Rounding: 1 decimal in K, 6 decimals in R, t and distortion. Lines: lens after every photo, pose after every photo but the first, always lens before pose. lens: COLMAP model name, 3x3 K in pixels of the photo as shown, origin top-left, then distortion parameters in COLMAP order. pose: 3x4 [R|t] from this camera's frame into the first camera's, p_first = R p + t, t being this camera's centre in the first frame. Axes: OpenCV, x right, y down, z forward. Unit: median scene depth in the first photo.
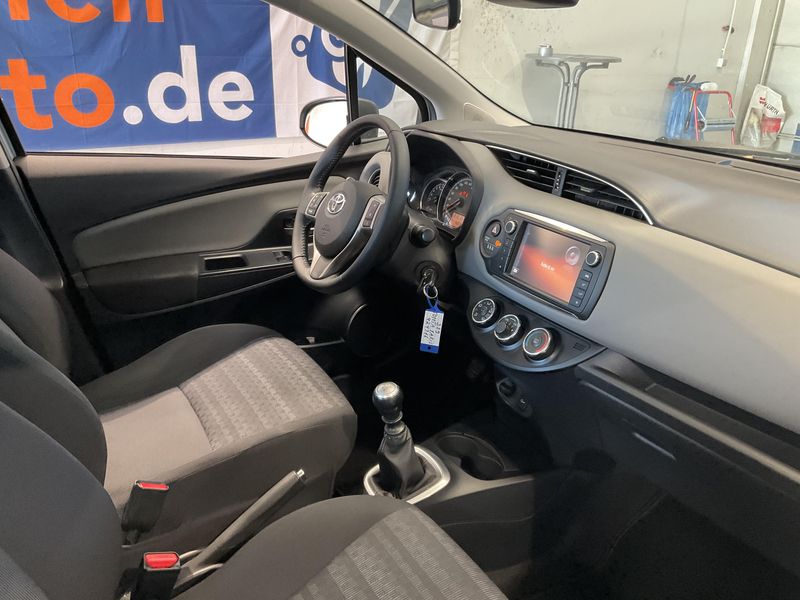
lens RADIAL K [[666.4, 0, 400.0], [0, 666.4, 300.0], [0, 0, 1]] dist [0.059313, -0.122871]
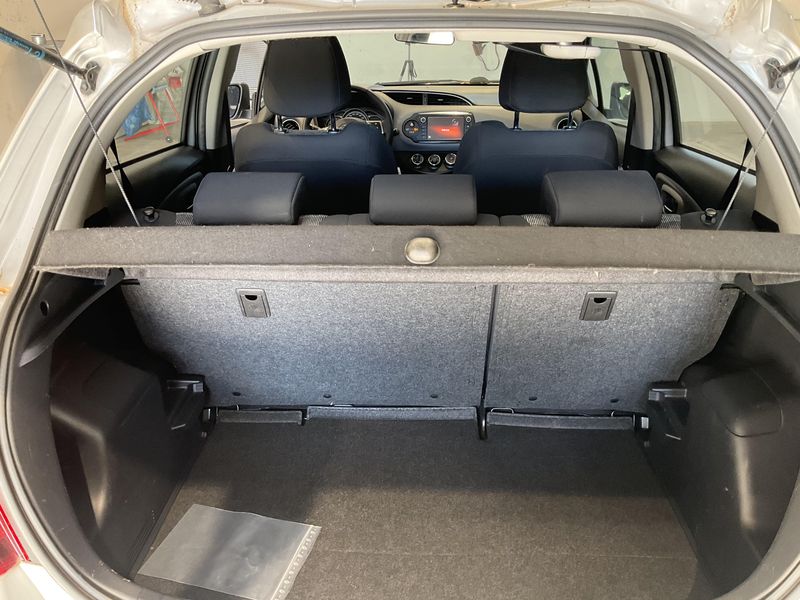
lens RADIAL K [[666.4, 0, 400.0], [0, 666.4, 300.0], [0, 0, 1]] dist [0.059313, -0.122871]
pose [[0.550848, -0.373207, 0.746514, -0.514837], [0.339132, 0.917370, 0.208380, -0.011869], [-0.762598, 0.138381, 0.631898, -0.100773]]
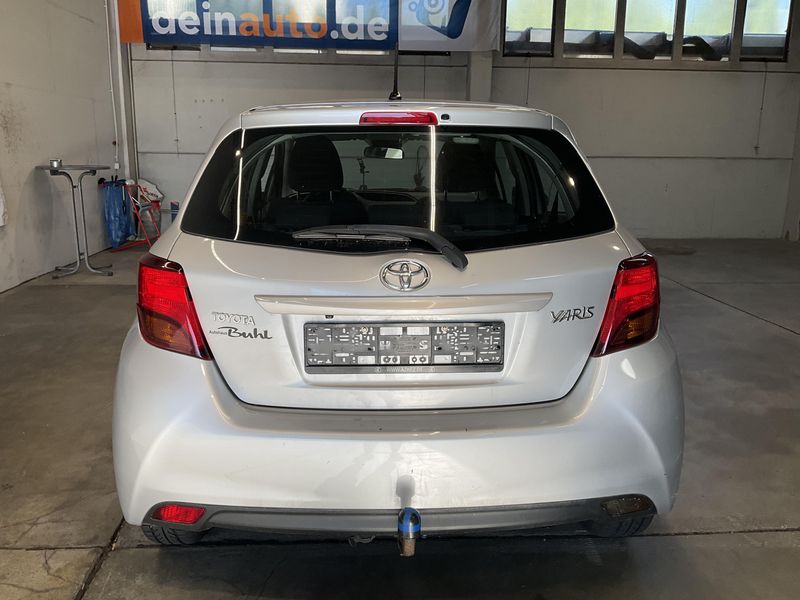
lens RADIAL K [[666.4, 0, 400.0], [0, 666.4, 300.0], [0, 0, 1]] dist [0.059313, -0.122871]
pose [[0.471868, -0.225966, 0.852221, -0.818862], [0.349741, 0.935269, 0.054337, 0.064190], [-0.809334, 0.272417, 0.520353, -0.225915]]
